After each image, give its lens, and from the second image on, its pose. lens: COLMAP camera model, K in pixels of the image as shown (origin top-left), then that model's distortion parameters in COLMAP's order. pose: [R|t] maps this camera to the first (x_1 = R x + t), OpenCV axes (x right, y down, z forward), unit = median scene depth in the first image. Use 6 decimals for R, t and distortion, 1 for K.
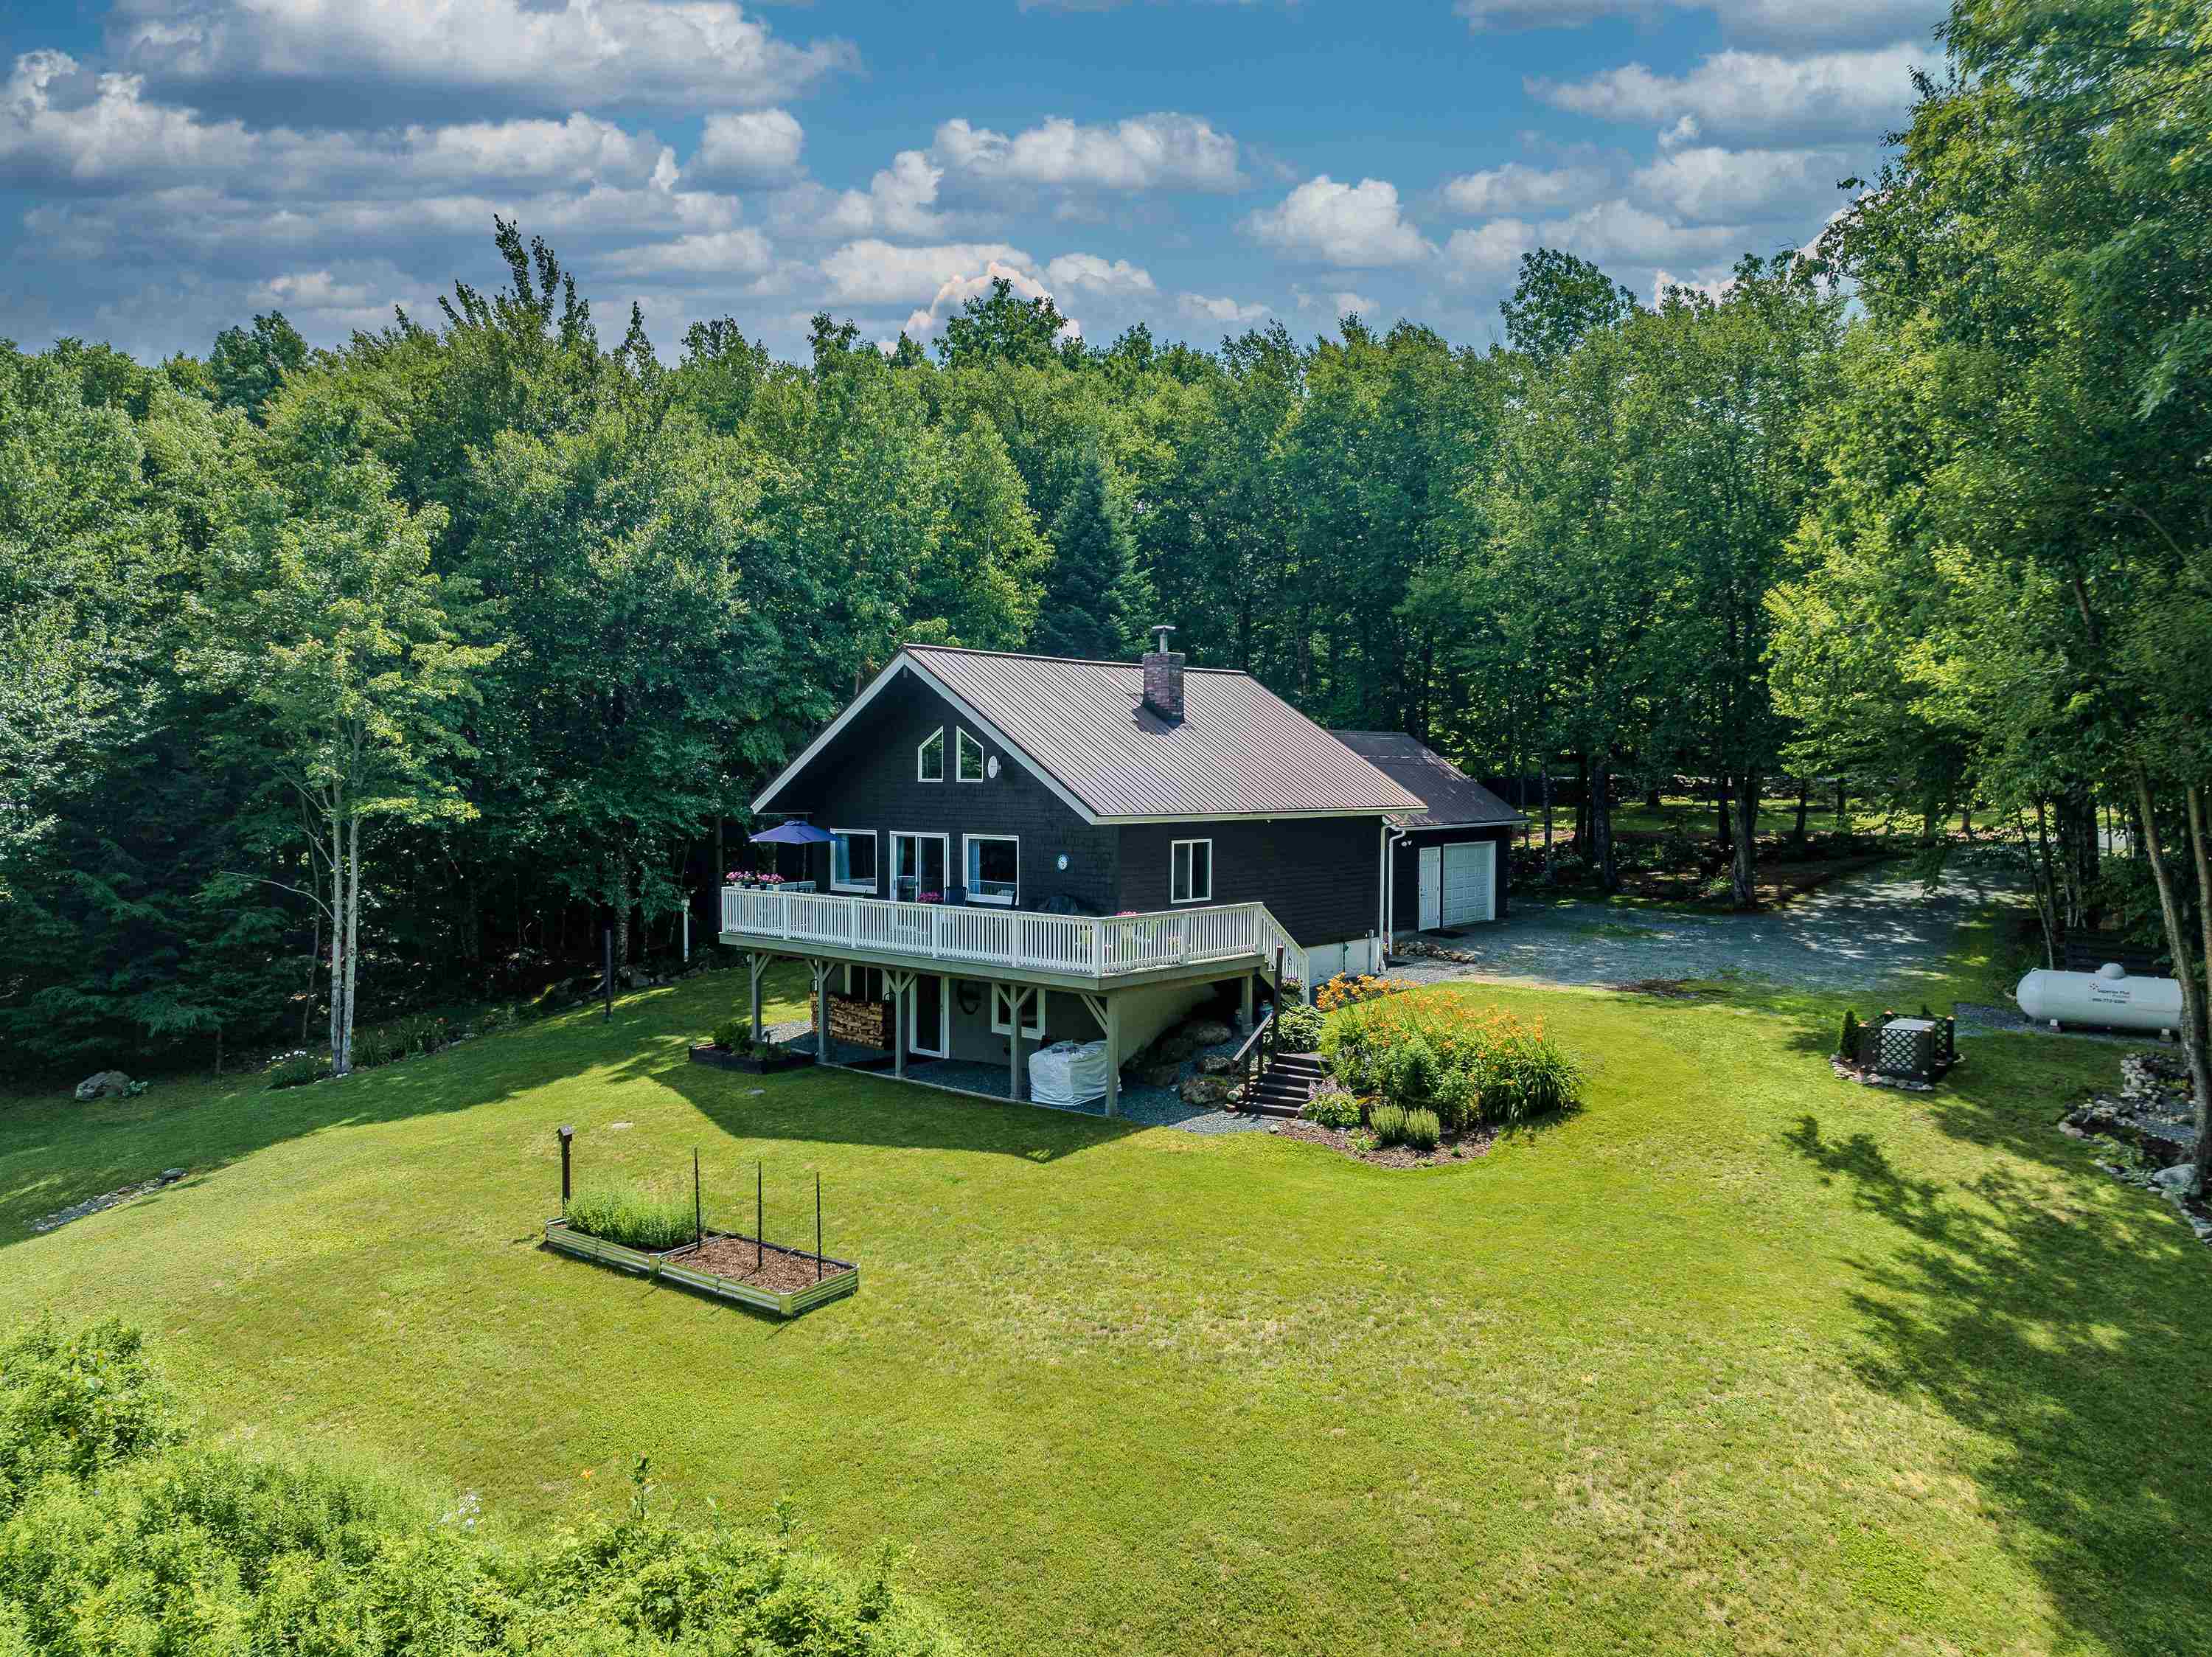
lens RADIAL K [[1584.7, 0, 1106.0], [0, 1584.7, 828.5], [0, 0, 1]] dist [-0.008441, -0.007997]
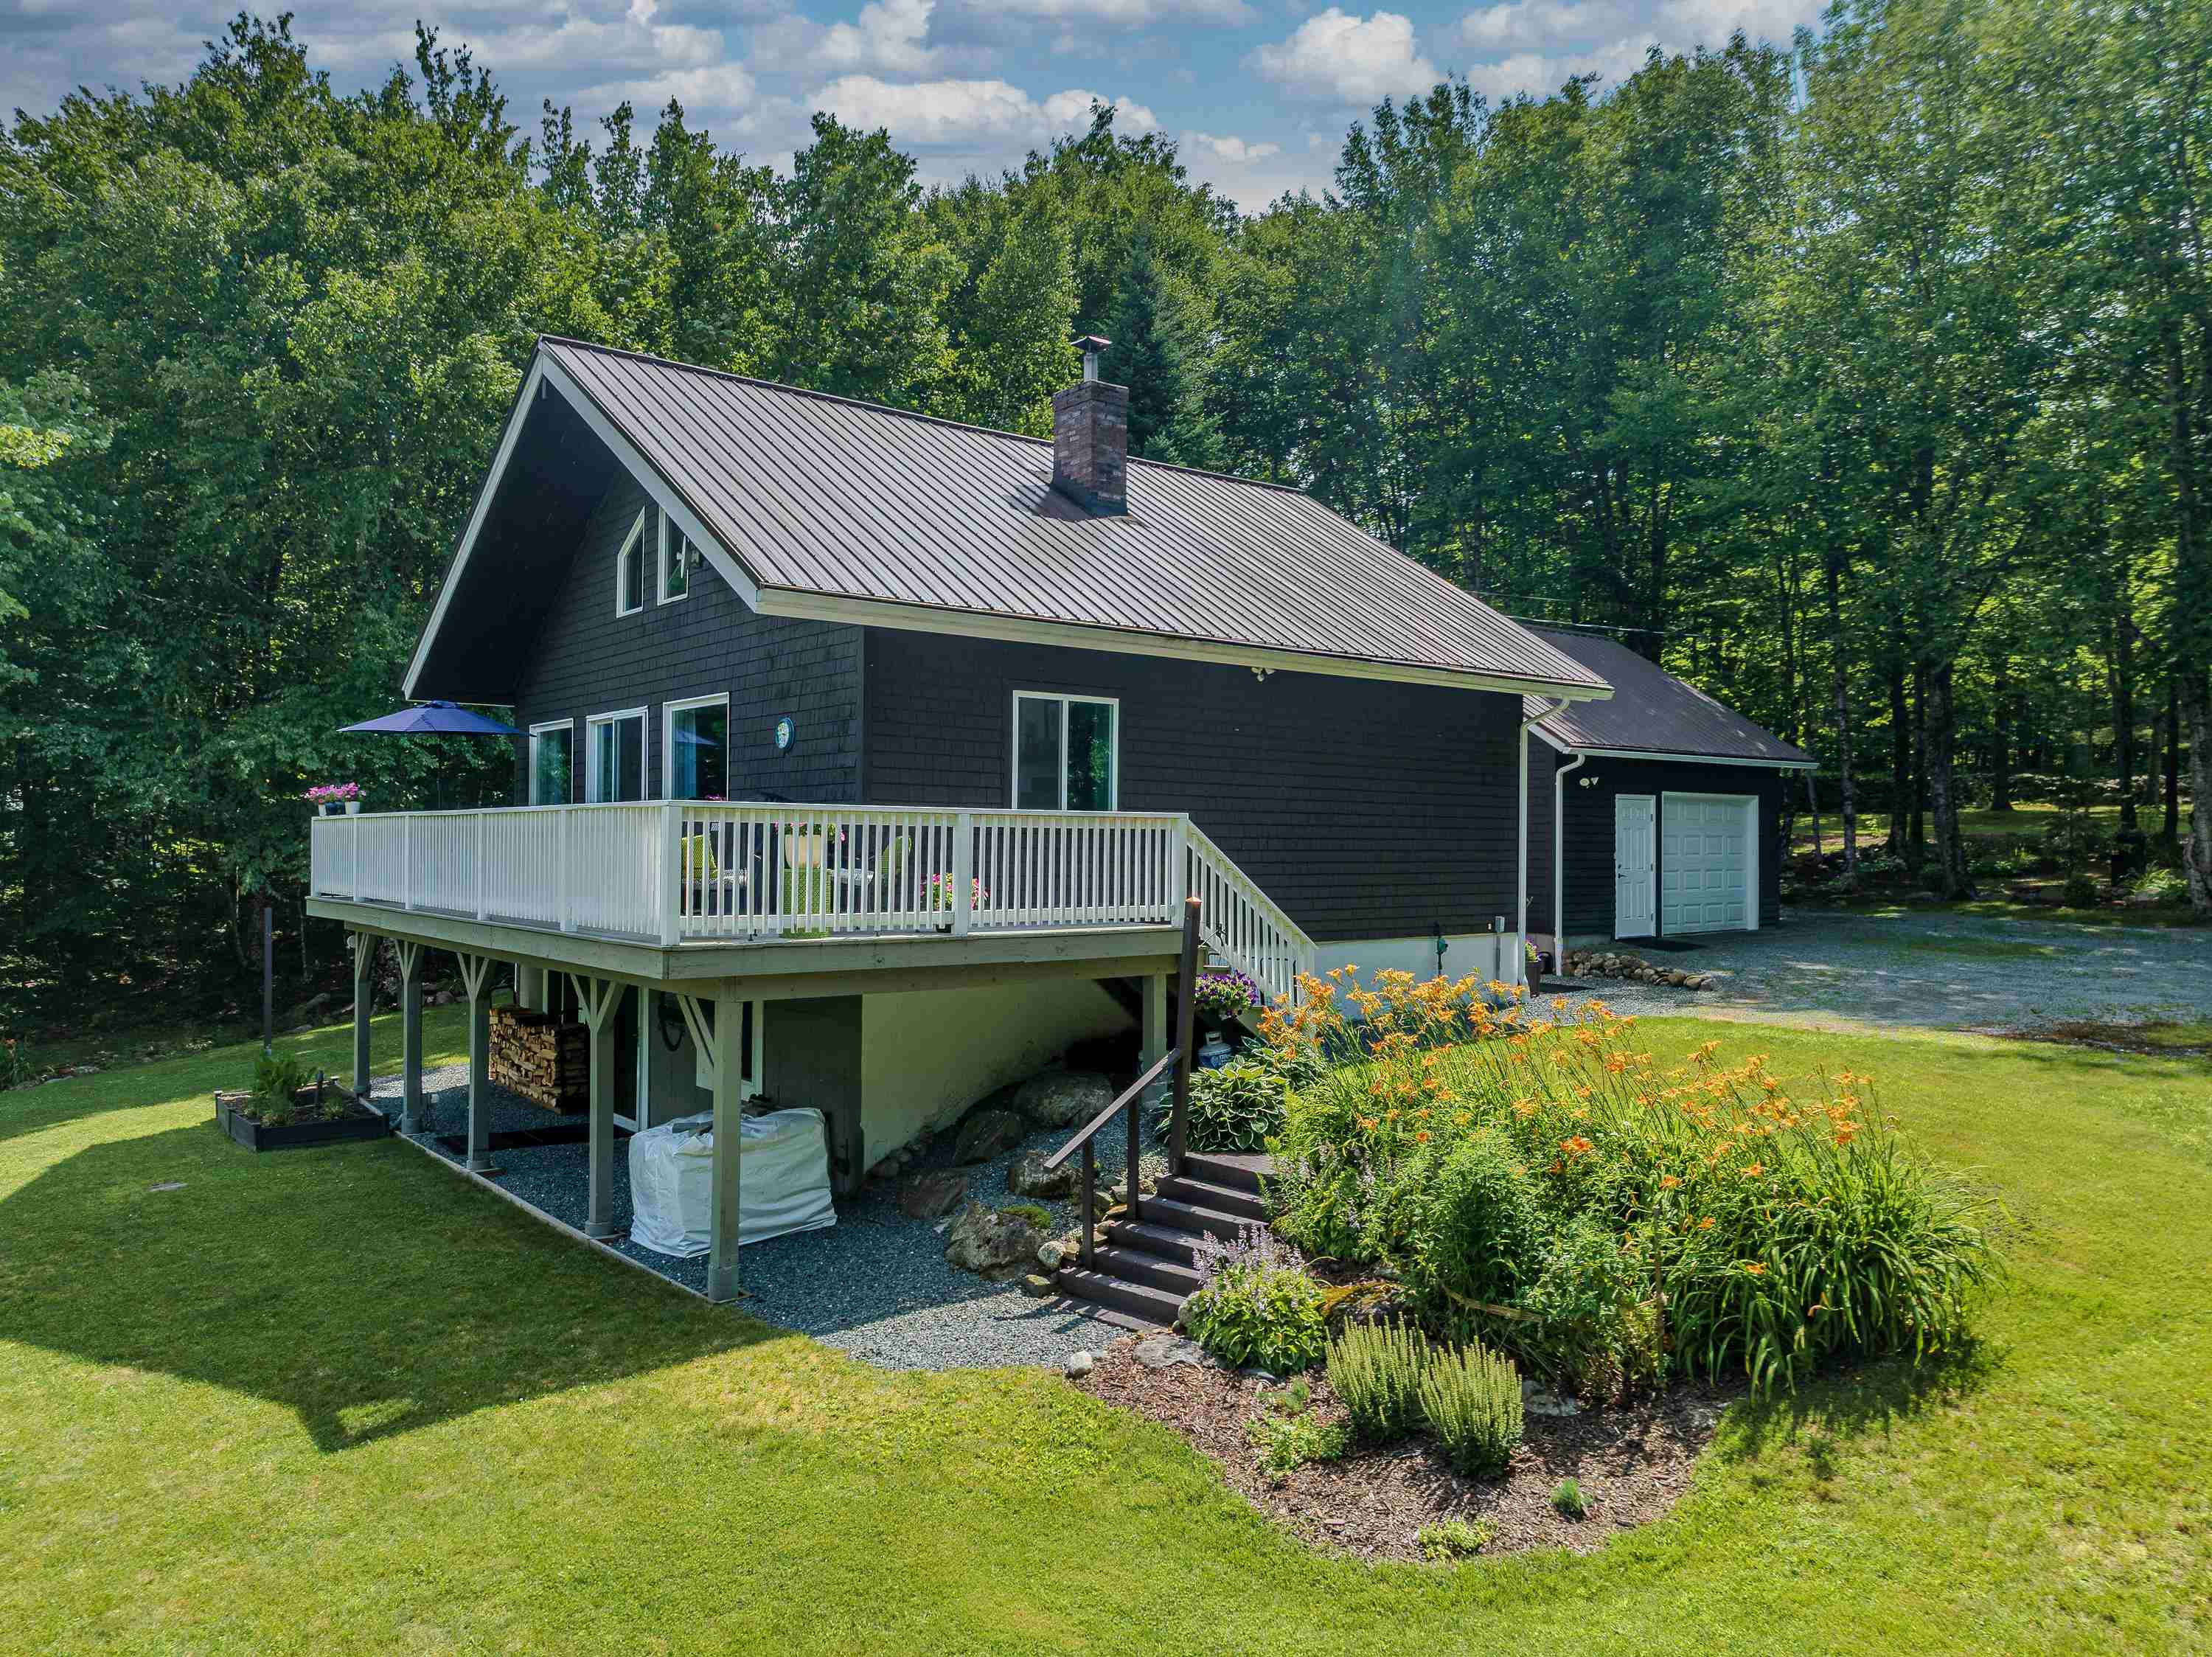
lens RADIAL K [[1584.7, 0, 1106.0], [0, 1584.7, 828.5], [0, 0, 1]] dist [-0.008441, -0.007997]
pose [[0.986572, 0.003008, -0.163298, 0.147585], [-0.010334, 0.998977, -0.044033, 0.070356], [0.162998, 0.045129, 0.985594, 0.545222]]
